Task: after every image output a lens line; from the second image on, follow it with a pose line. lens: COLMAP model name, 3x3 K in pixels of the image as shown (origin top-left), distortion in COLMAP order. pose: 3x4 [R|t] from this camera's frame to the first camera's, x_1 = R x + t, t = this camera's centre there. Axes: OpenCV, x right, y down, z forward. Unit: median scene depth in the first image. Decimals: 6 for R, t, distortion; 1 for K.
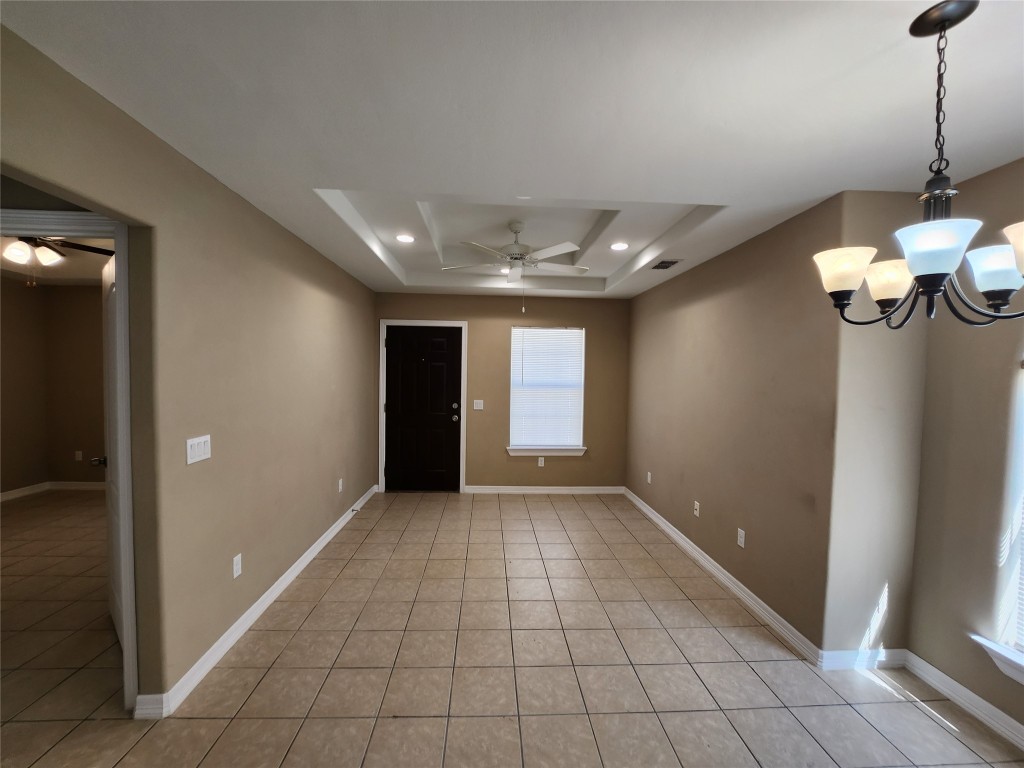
lens RADIAL K [[416.3, 0, 508.4], [0, 416.3, 393.0], [0, 0, 1]] dist [-0.001475, 0.000172]
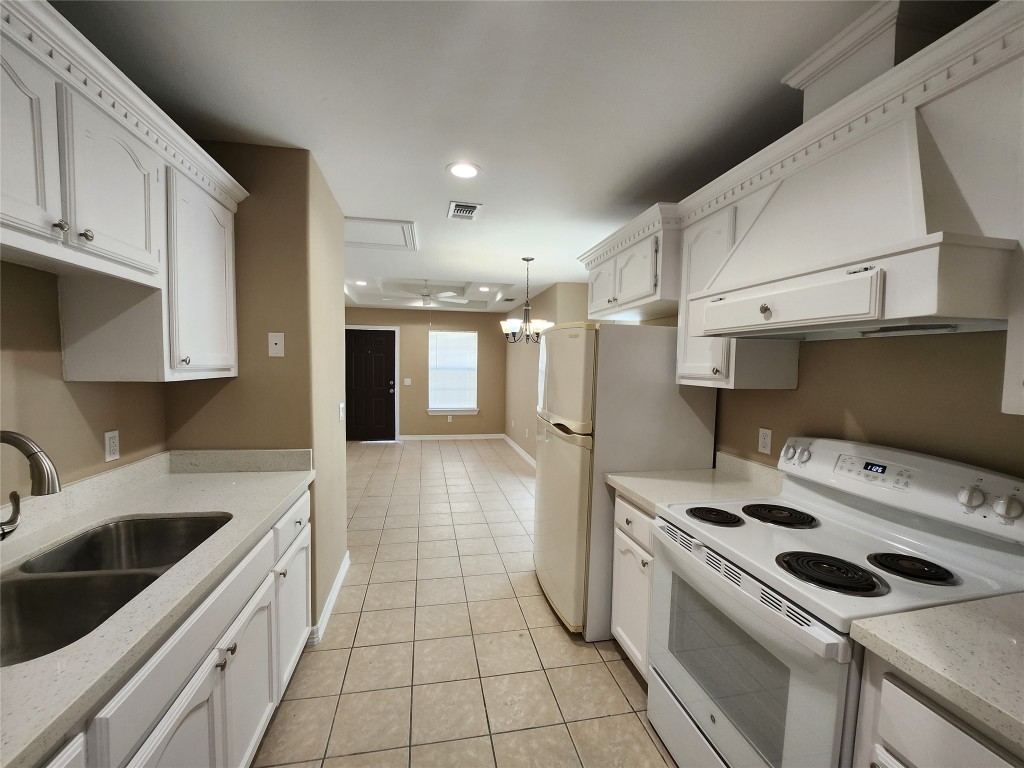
lens RADIAL K [[416.3, 0, 505.5], [0, 416.3, 393.3], [0, 0, 1]] dist [-0.001475, 0.000172]
pose [[0.989527, -0.010632, 0.143957, 0.063604], [0.007544, 0.999730, 0.021980, 0.040225], [-0.144151, -0.020663, 0.989340, -0.552657]]
